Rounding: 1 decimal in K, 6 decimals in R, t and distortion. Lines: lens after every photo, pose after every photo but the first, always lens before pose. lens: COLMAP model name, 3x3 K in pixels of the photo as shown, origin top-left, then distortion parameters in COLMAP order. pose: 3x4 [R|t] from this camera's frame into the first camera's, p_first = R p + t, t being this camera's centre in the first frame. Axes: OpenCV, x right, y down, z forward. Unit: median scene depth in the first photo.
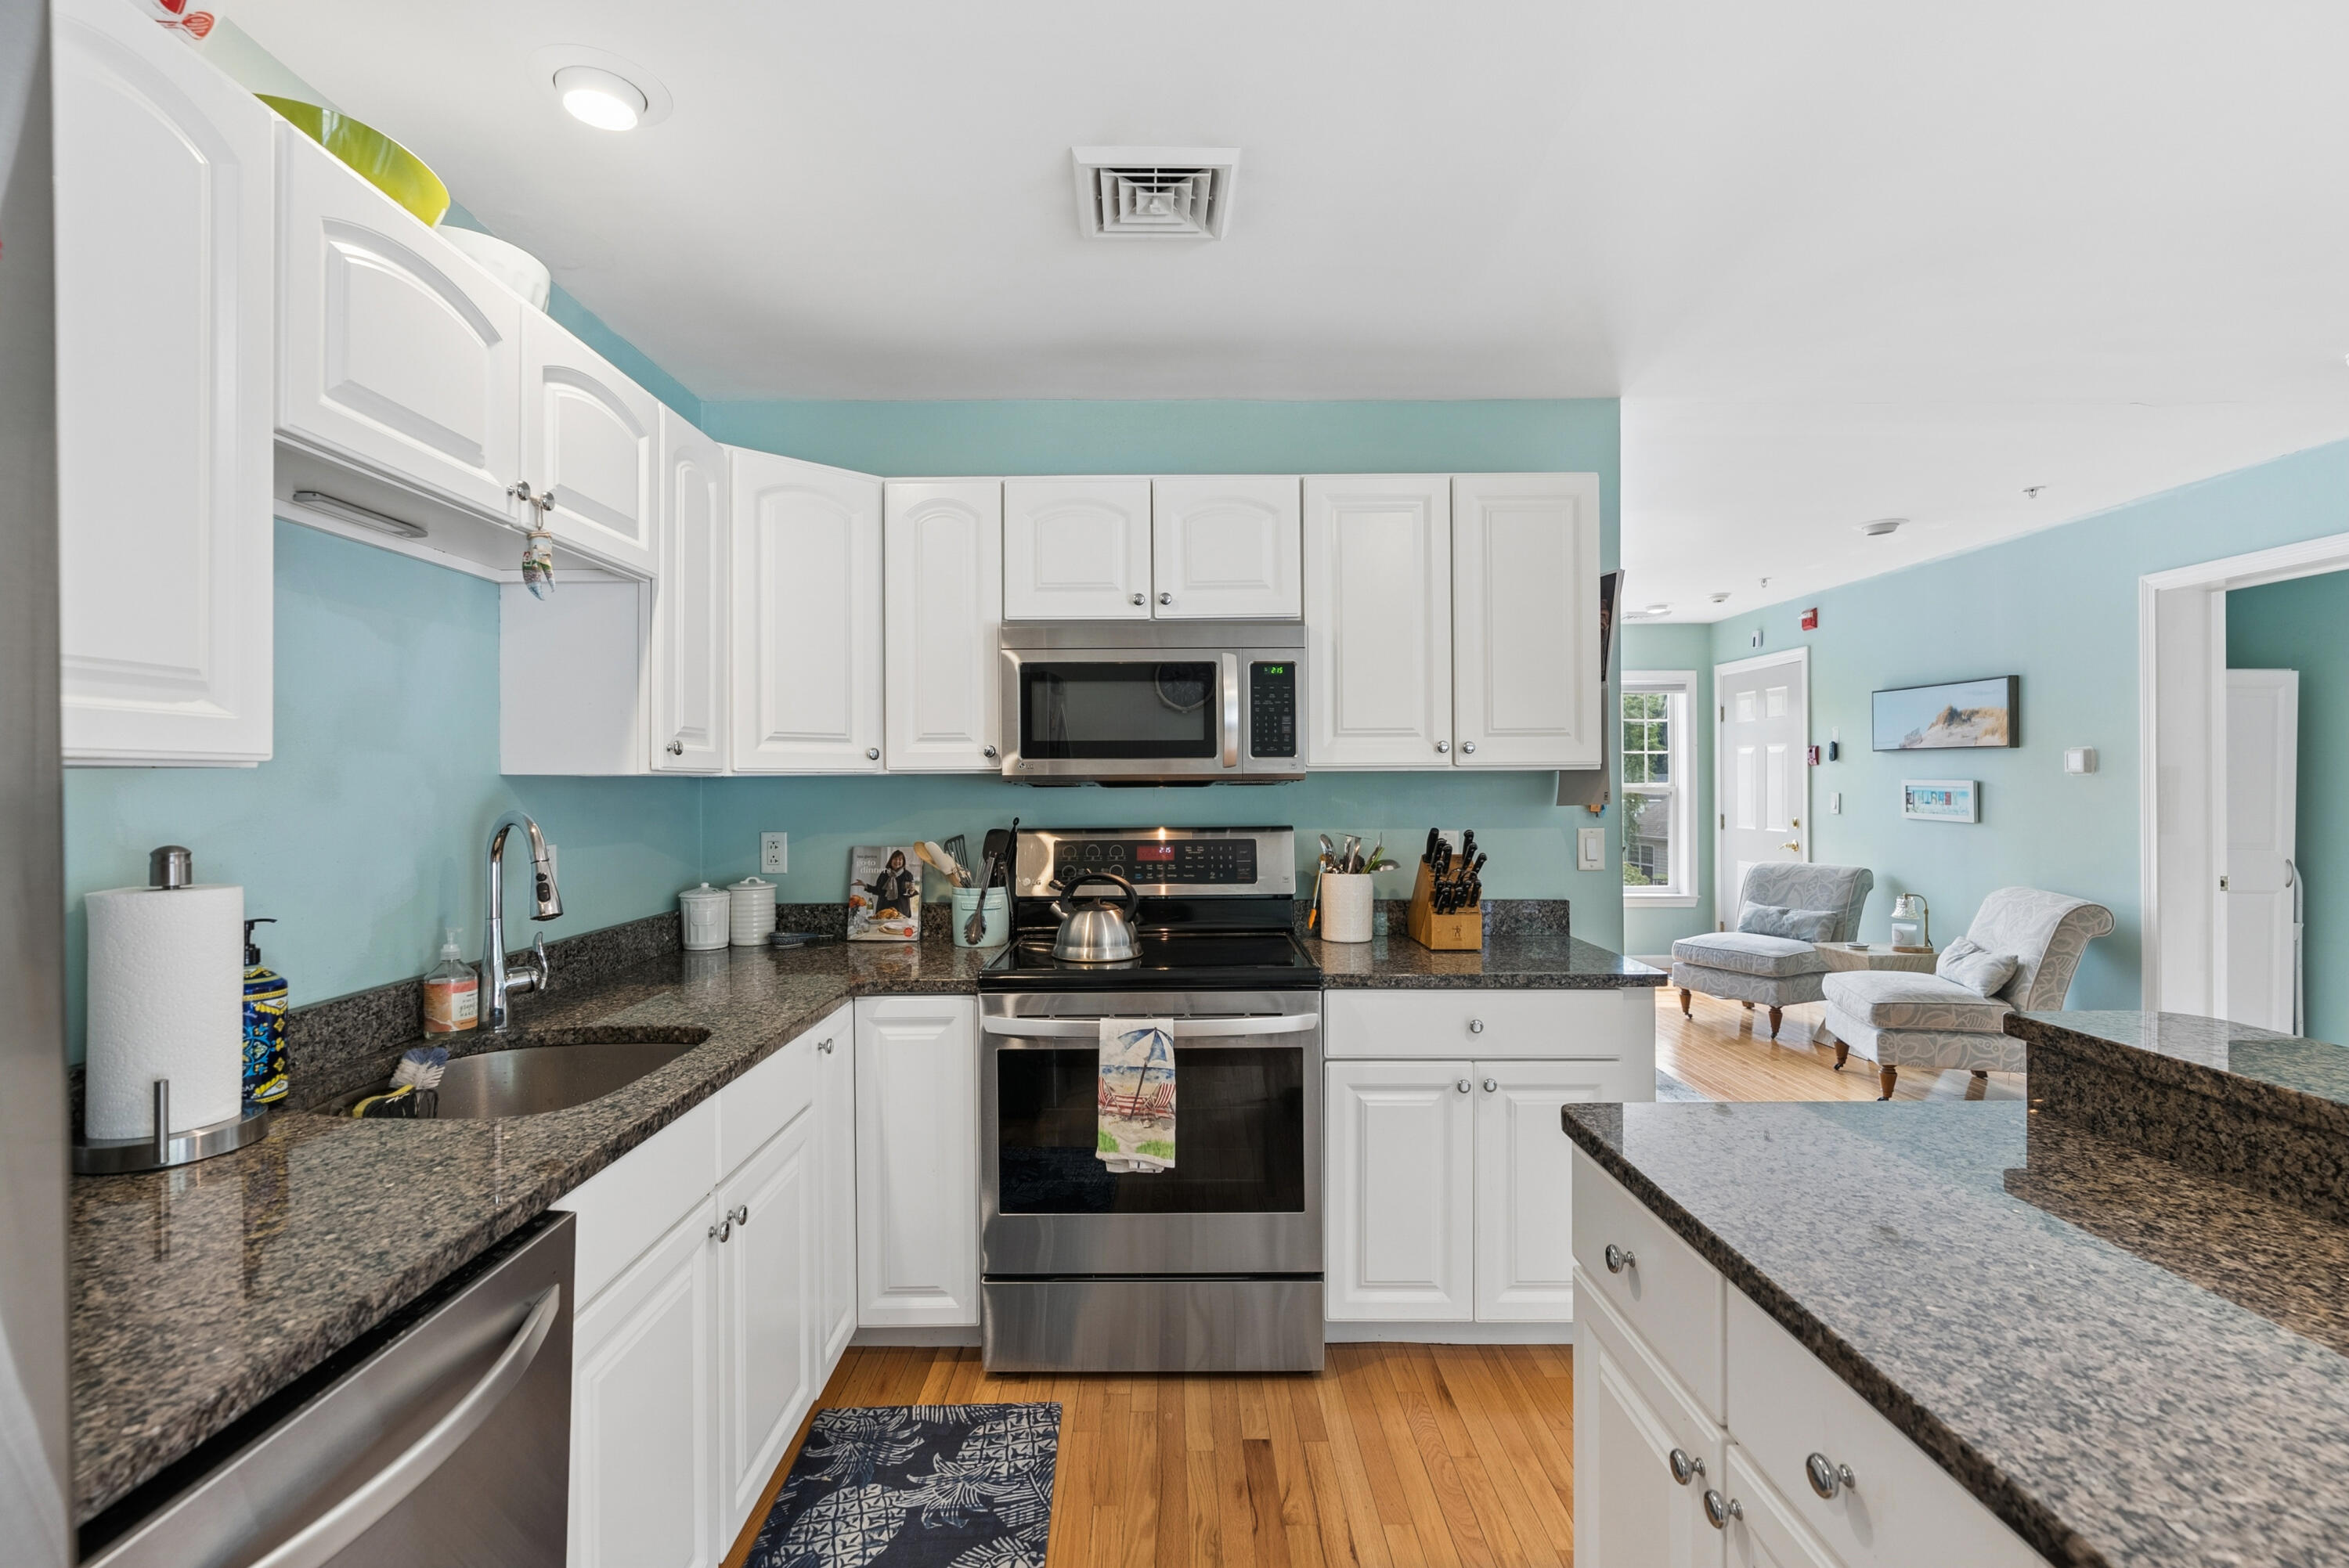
lens RADIAL K [[1069.7, 0, 1172.1], [0, 1069.7, 778.5], [0, 0, 1]] dist [0.000041, -0.000225]
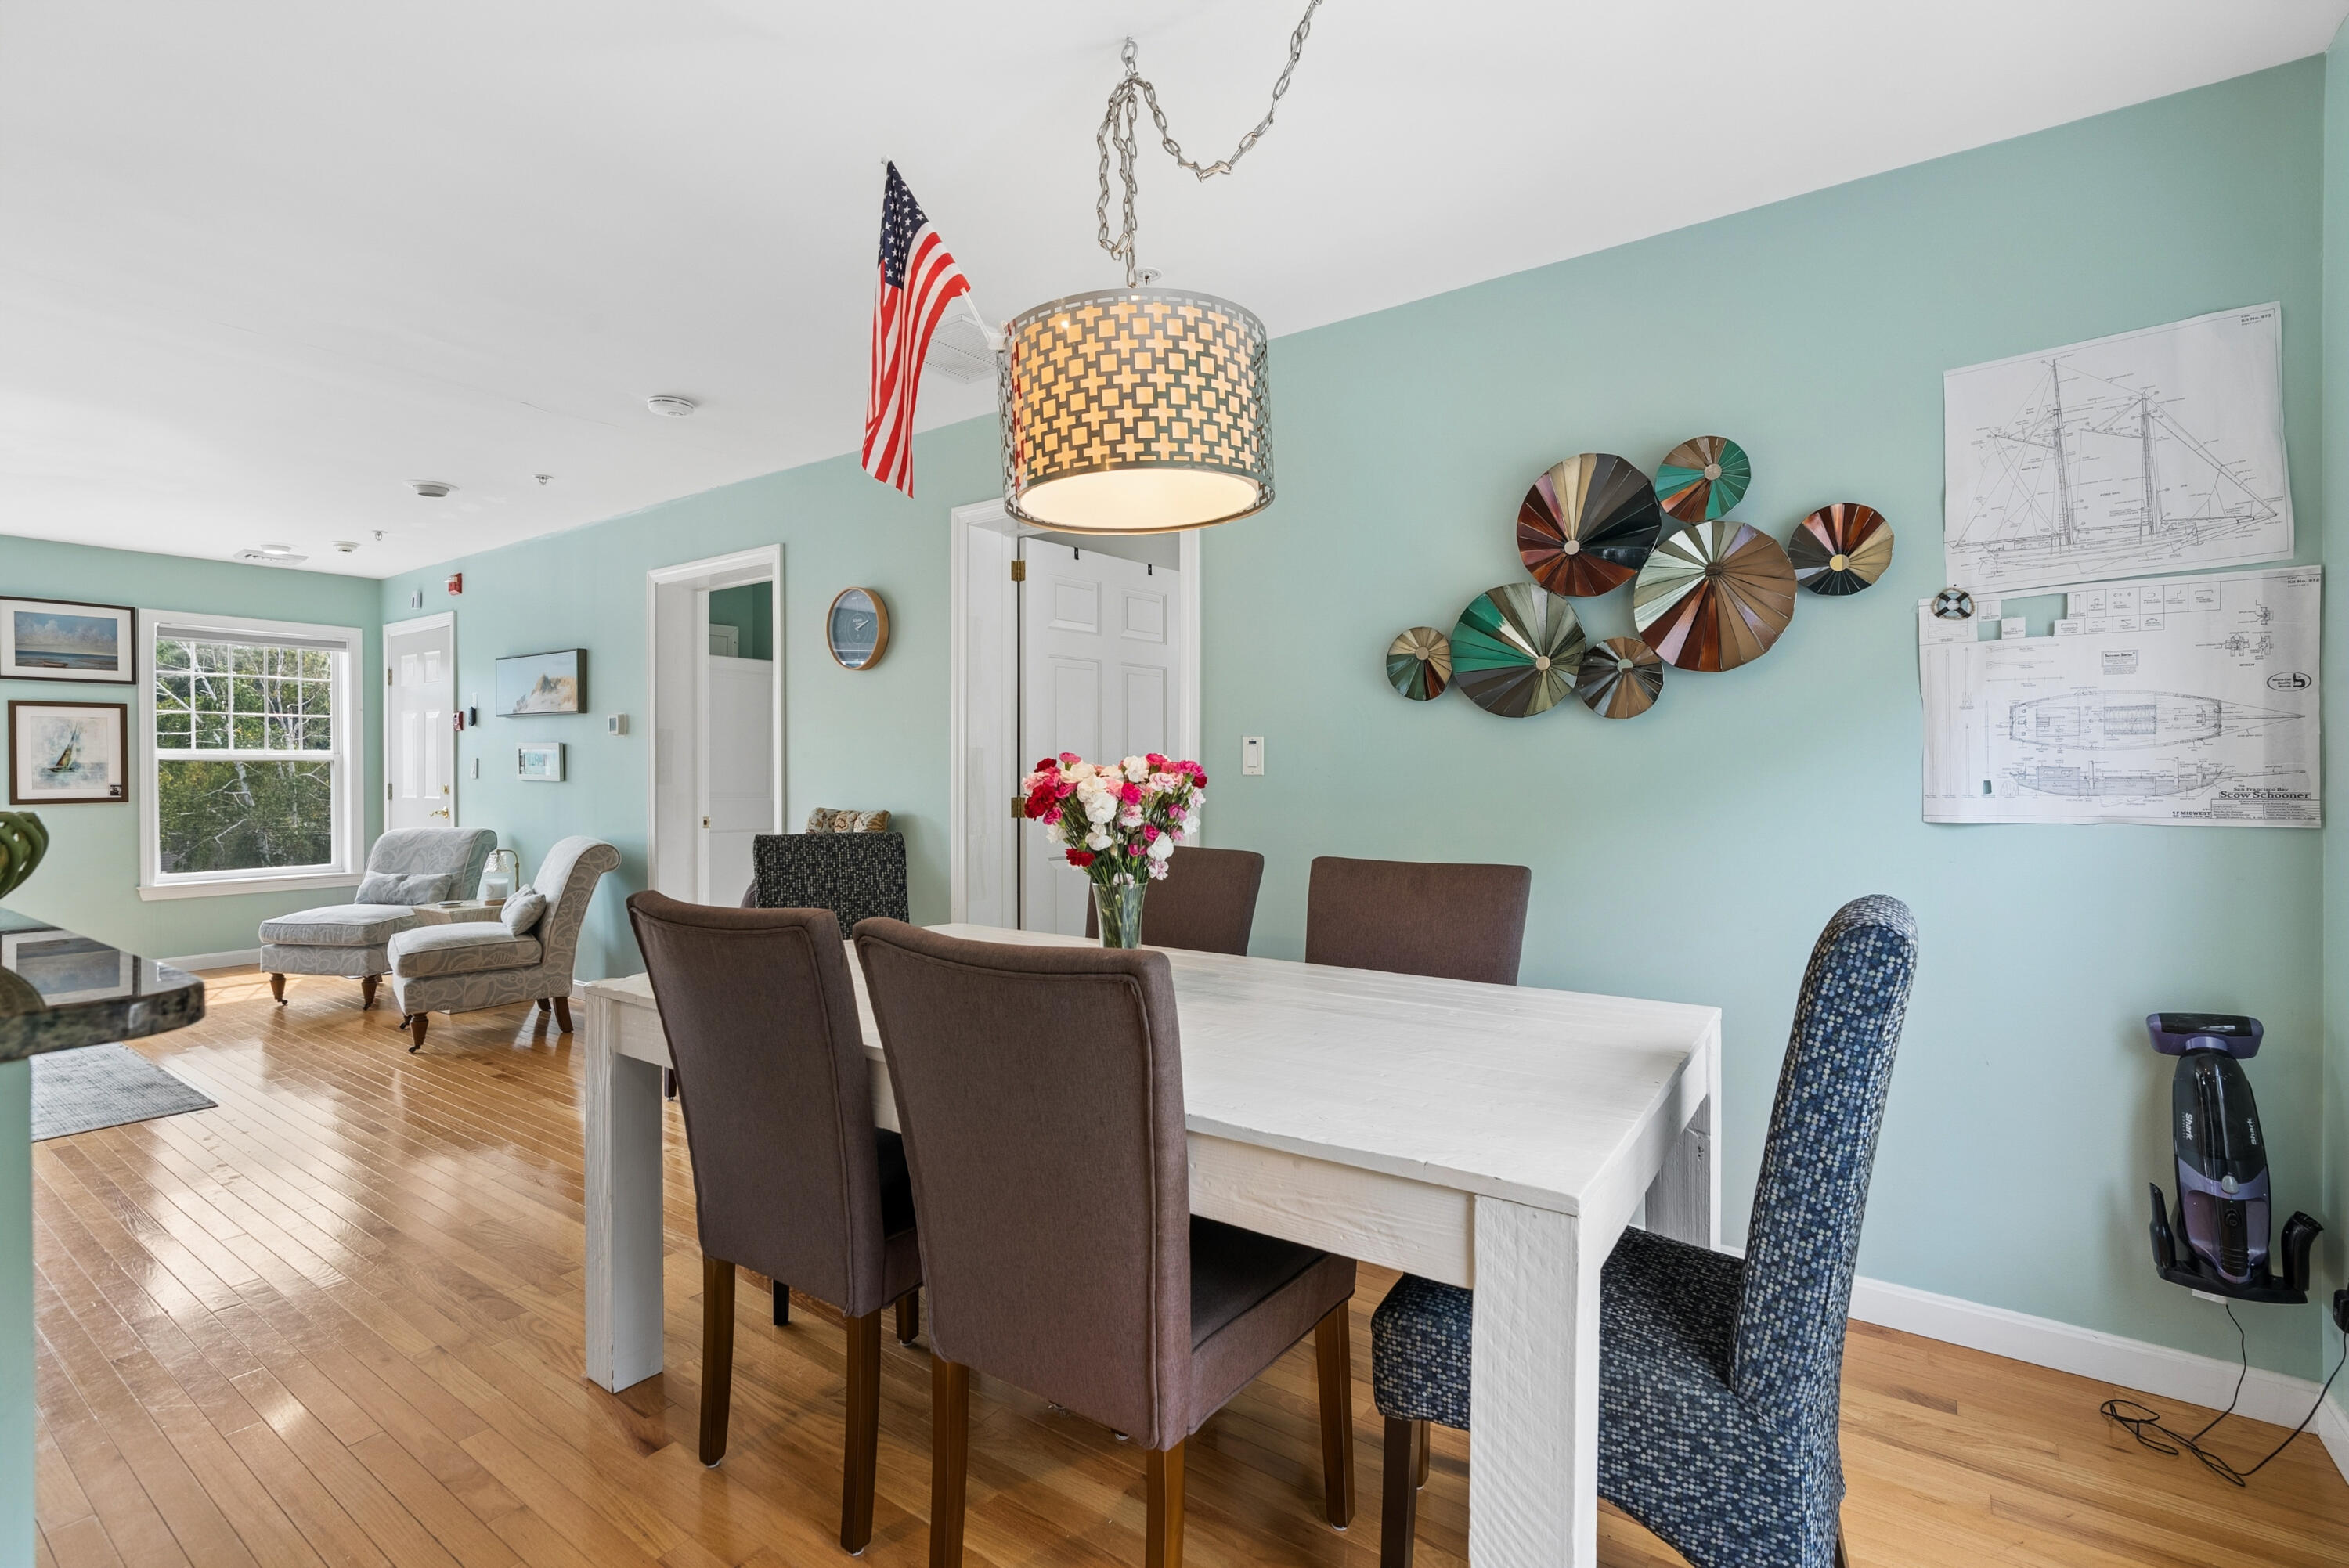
lens RADIAL K [[1069.7, 0, 1175.7], [0, 1069.7, 793.7], [0, 0, 1]] dist [0.000041, -0.000225]
pose [[0.587655, -0.017741, 0.808917, 0.207885], [-0.001826, 0.999728, 0.023253, 0.024596], [-0.809109, -0.015142, 0.587463, -0.144292]]
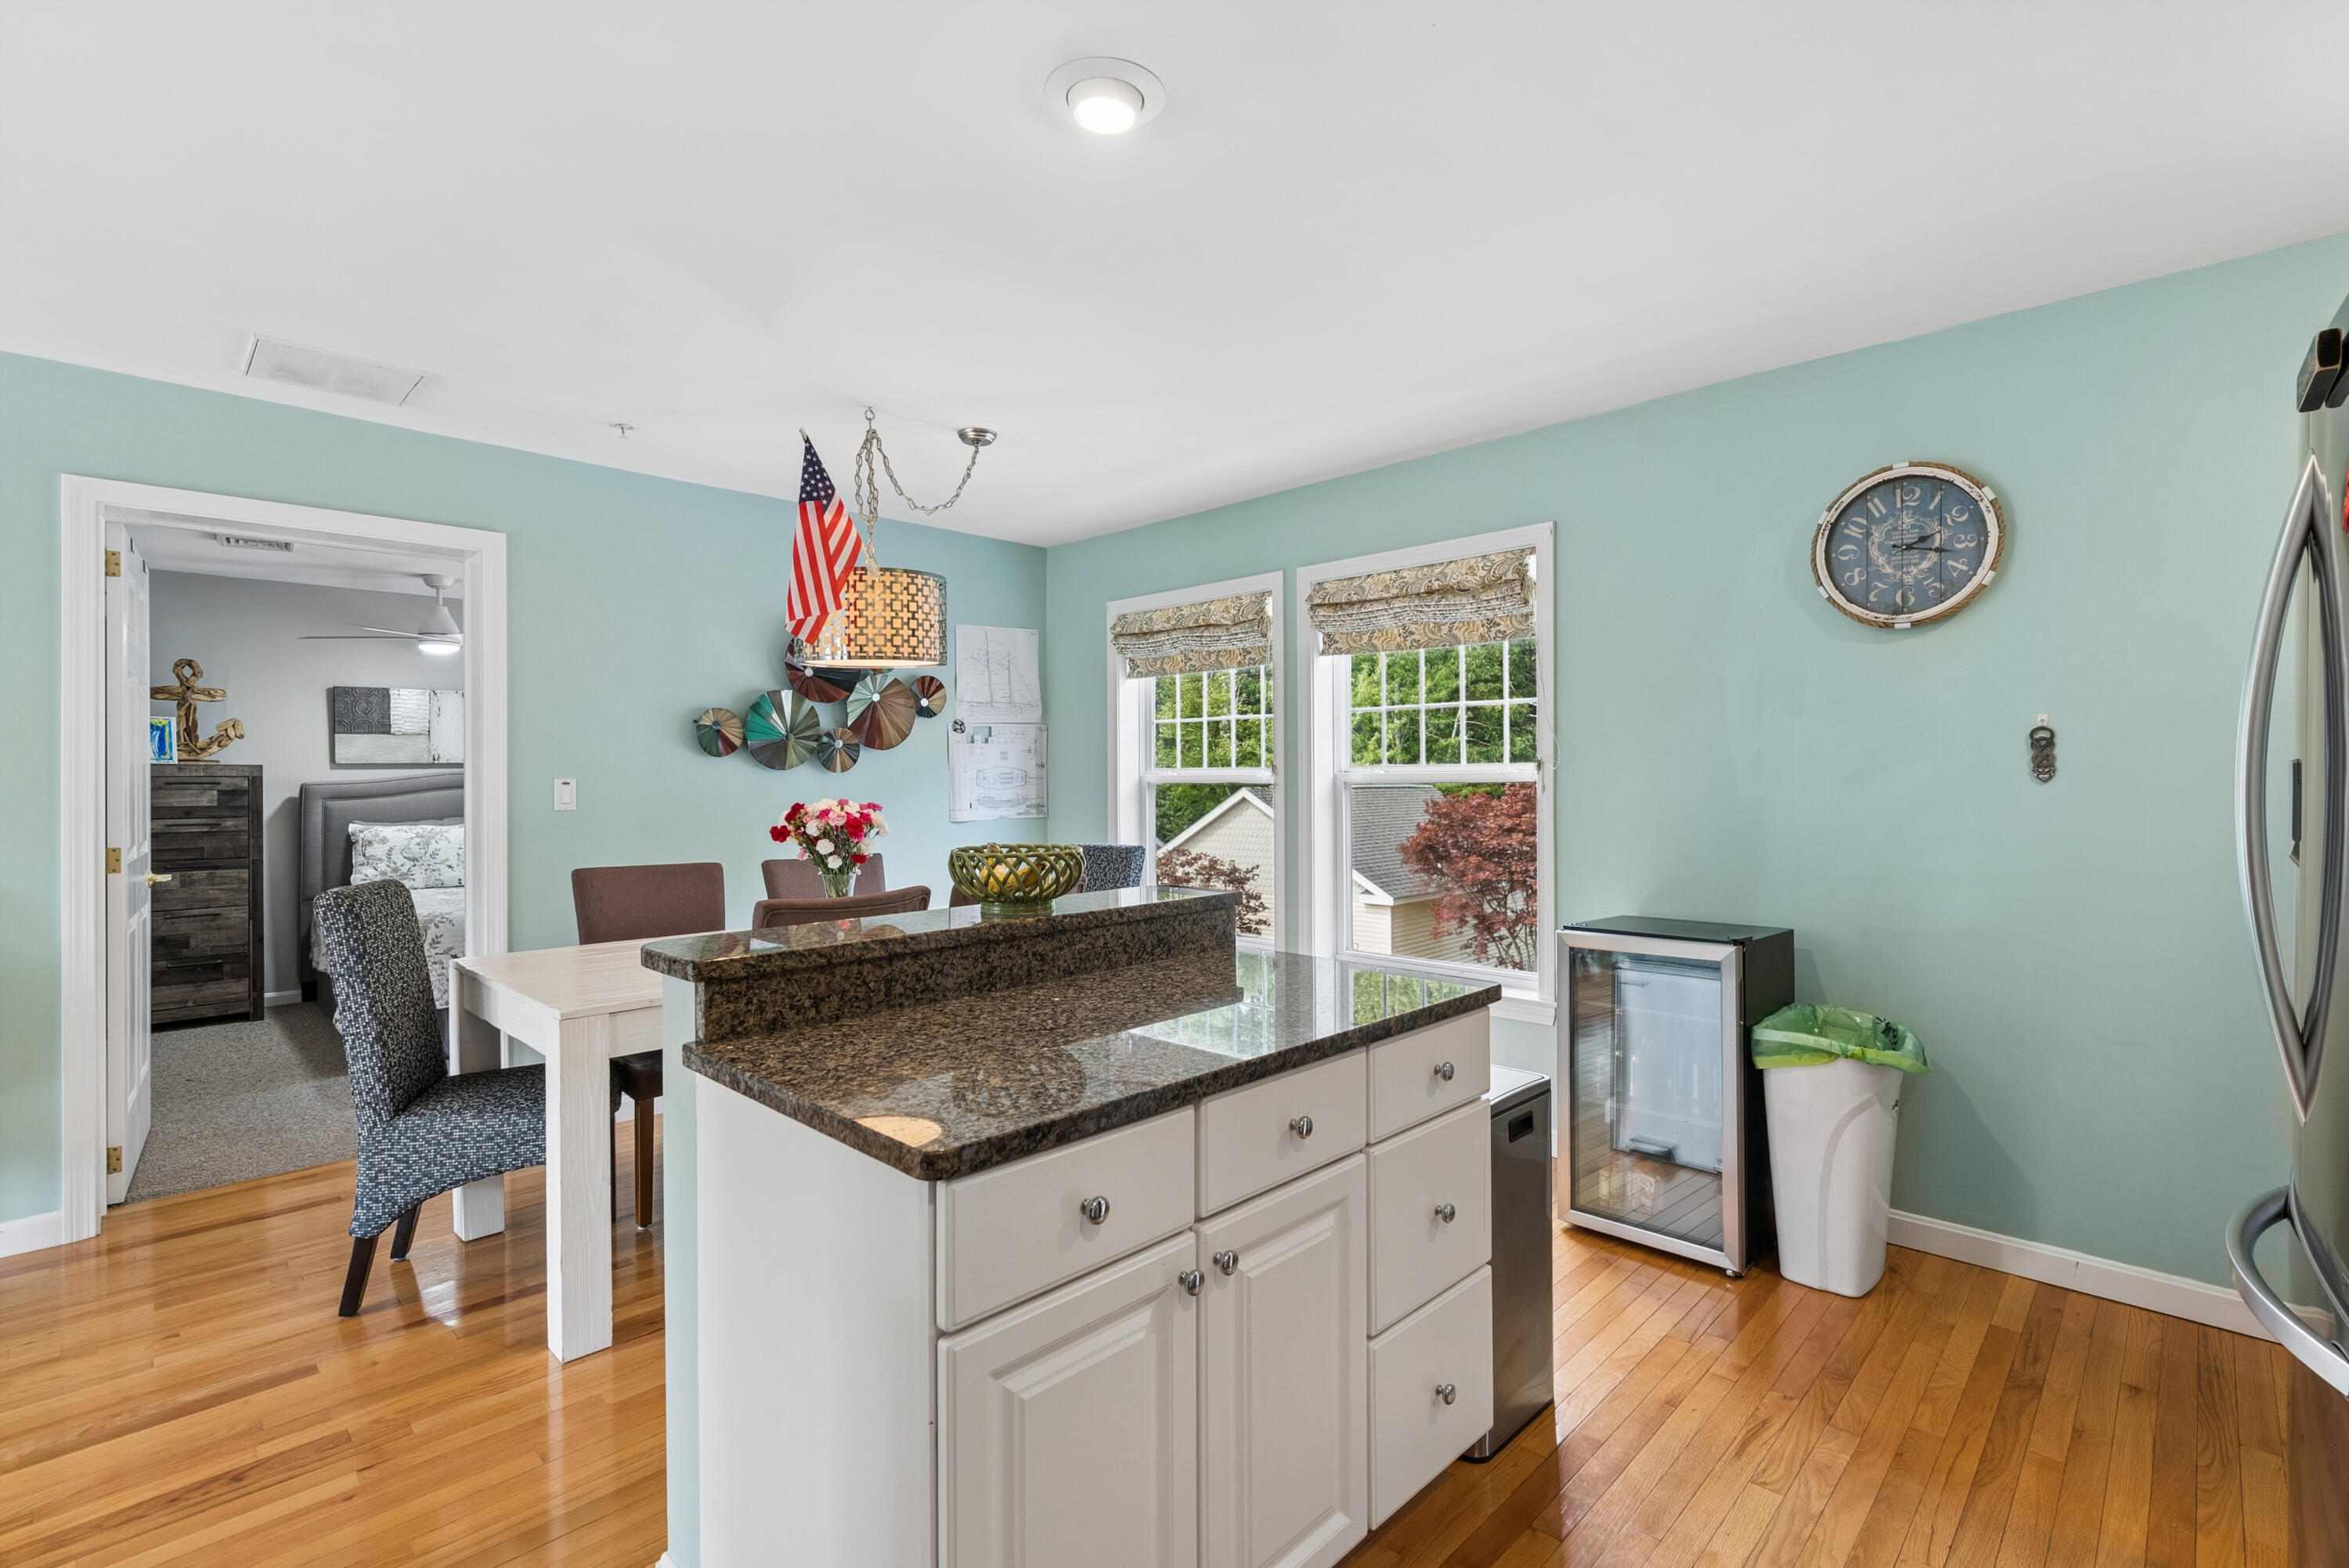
lens RADIAL K [[1069.7, 0, 1174.9], [0, 1069.7, 773.1], [0, 0, 1]] dist [0.000041, -0.000225]
pose [[-0.713820, -0.009833, 0.700260, -0.651622], [-0.008851, 0.999948, 0.005019, -0.061280], [-0.700273, -0.002615, -0.713870, 1.463465]]
